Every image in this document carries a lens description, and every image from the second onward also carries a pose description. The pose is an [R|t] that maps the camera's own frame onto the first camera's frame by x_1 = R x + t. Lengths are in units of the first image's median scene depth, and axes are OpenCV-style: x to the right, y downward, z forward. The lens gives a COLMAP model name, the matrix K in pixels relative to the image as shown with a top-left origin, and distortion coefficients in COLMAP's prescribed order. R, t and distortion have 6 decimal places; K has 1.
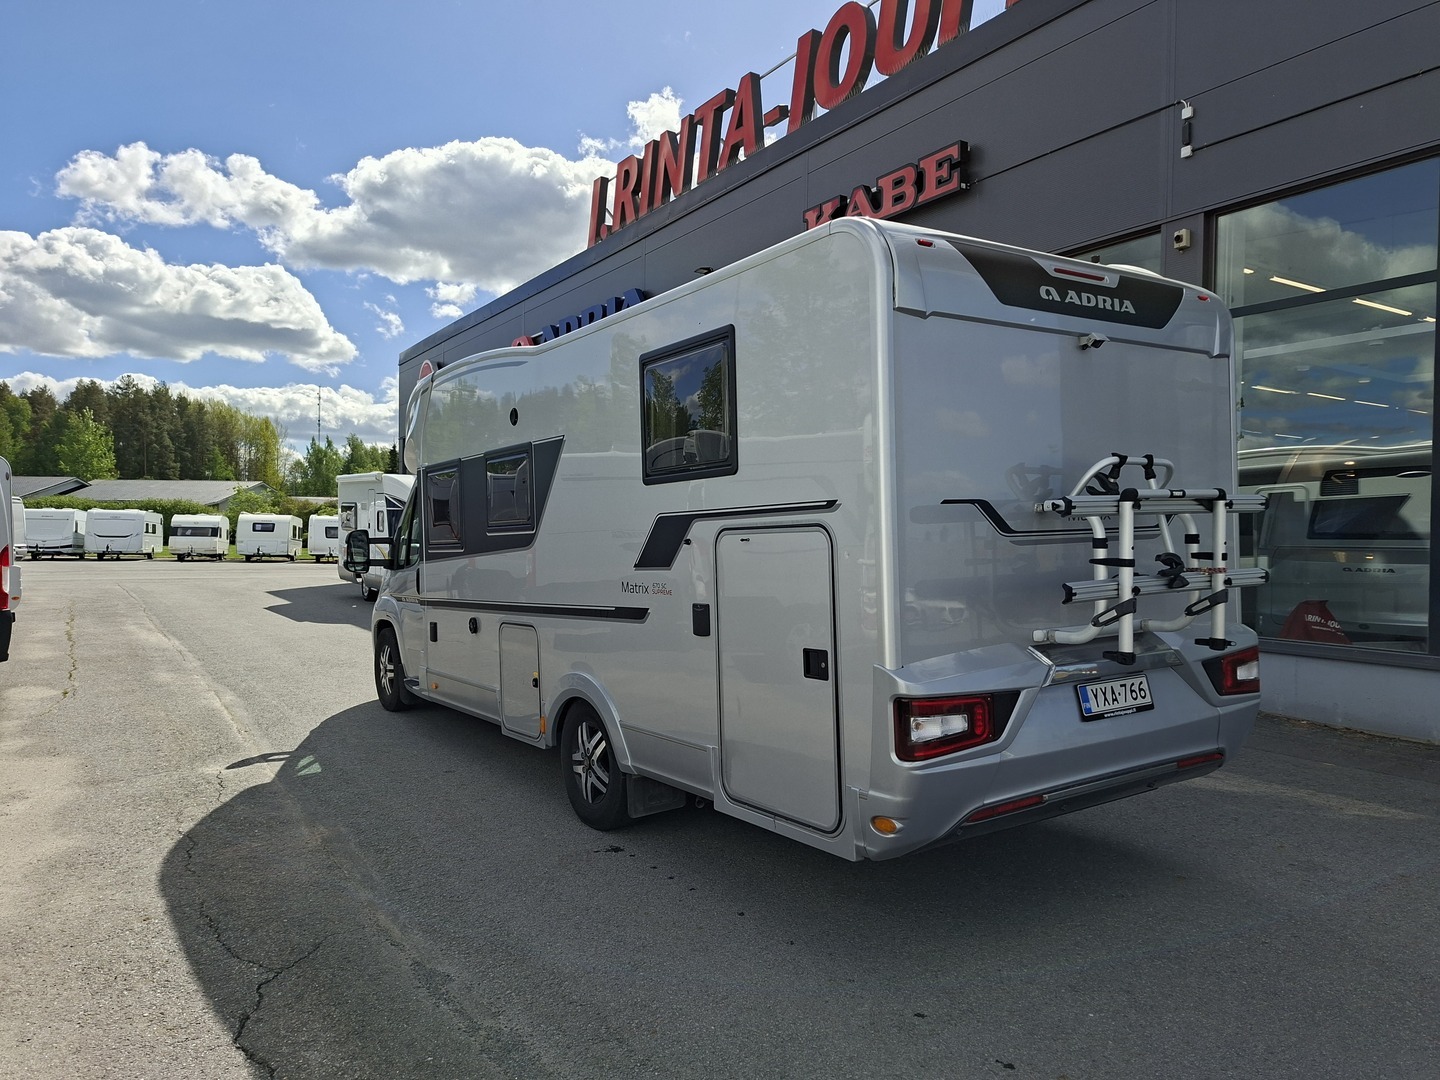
lens RADIAL K [[1014.5, 0, 720.0], [0, 1014.5, 540.0], [0, 0, 1]] dist [0.042949, -0.001251]
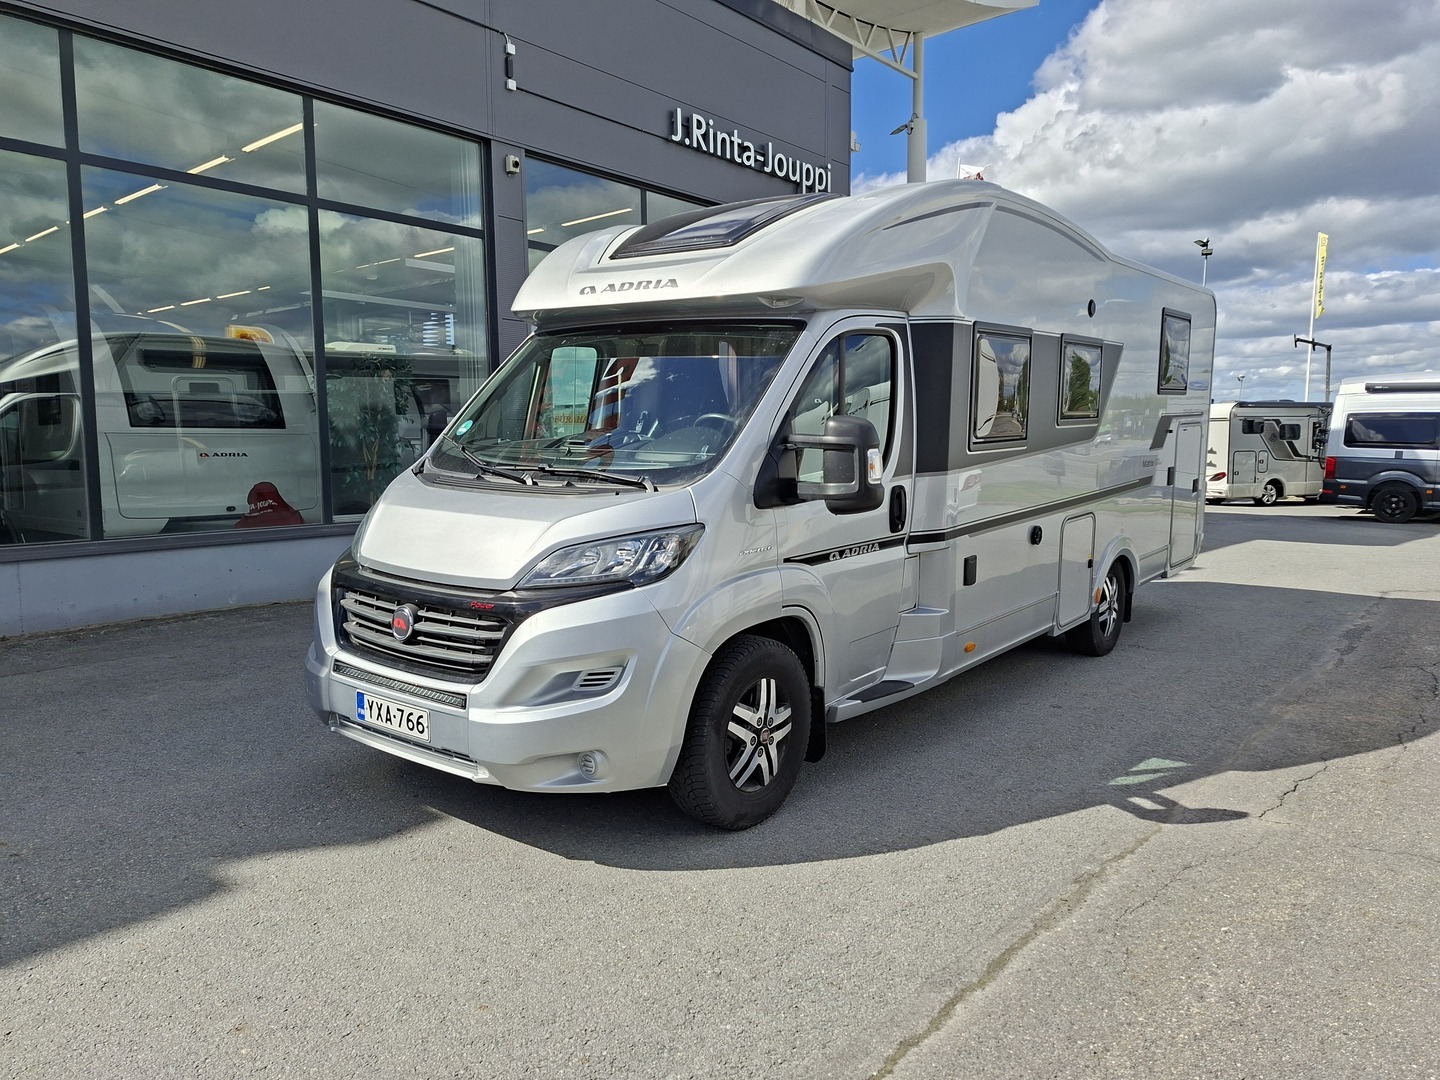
lens RADIAL K [[972.9, 0, 725.7], [0, 972.9, 564.8], [0, 0, 1]] dist [-0.004328, -0.002497]
pose [[-0.294522, -0.132945, 0.946352, -1.071372], [0.003151, 0.990136, 0.140077, -0.005663], [-0.955640, 0.044237, -0.291197, 1.705663]]
